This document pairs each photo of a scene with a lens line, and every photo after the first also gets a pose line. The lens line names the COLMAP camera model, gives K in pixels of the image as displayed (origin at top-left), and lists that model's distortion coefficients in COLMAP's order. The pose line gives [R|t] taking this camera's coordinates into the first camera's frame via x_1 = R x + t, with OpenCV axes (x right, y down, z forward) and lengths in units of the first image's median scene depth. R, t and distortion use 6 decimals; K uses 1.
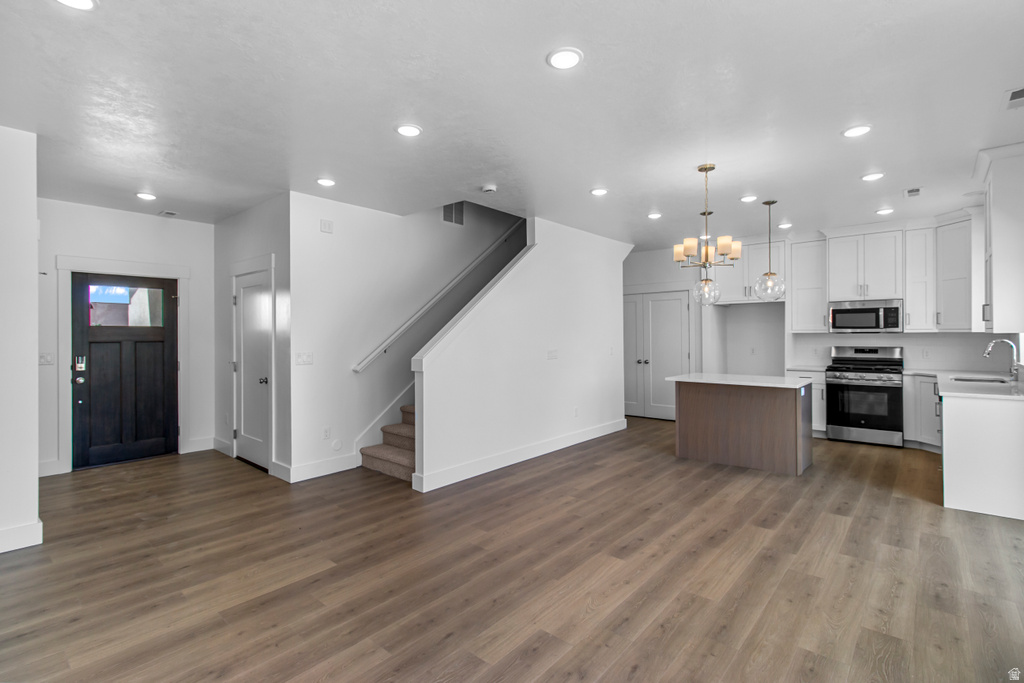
lens RADIAL K [[476.8, 0, 512.8], [0, 476.8, 333.7], [0, 0, 1]] dist [0.003730, 0.000559]
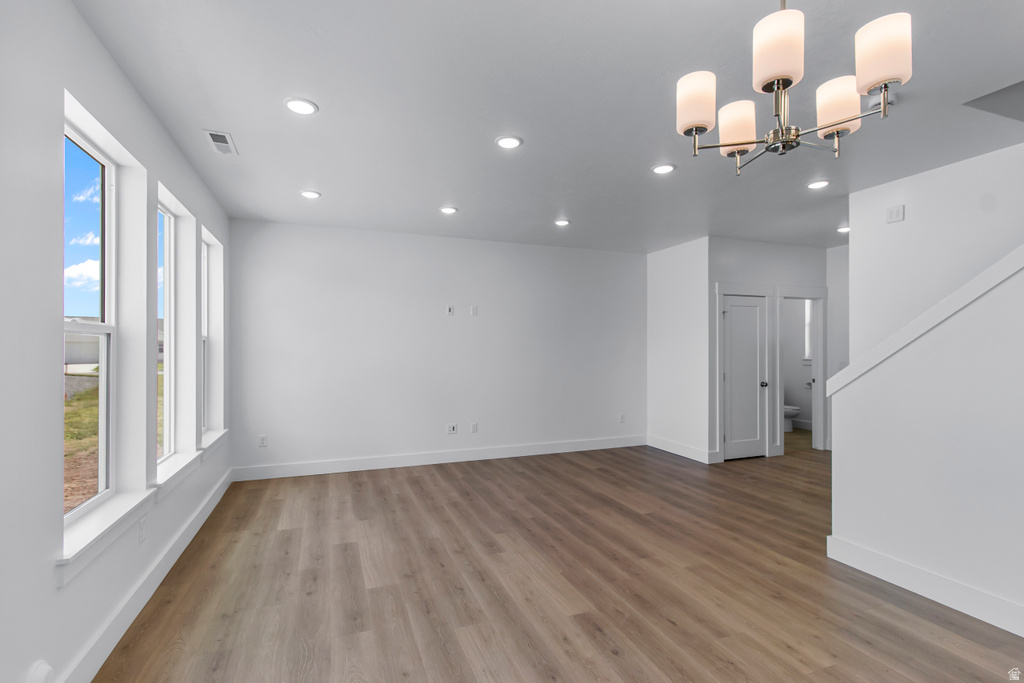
lens RADIAL K [[477.1, 0, 512.0], [0, 477.1, 341.5], [0, 0, 1]] dist [0.002773, 0.000461]
pose [[-0.466428, -0.007458, -0.884528, 0.802647], [0.006546, 0.999908, -0.011883, -0.003672], [0.884535, -0.011333, -0.466336, 1.015350]]
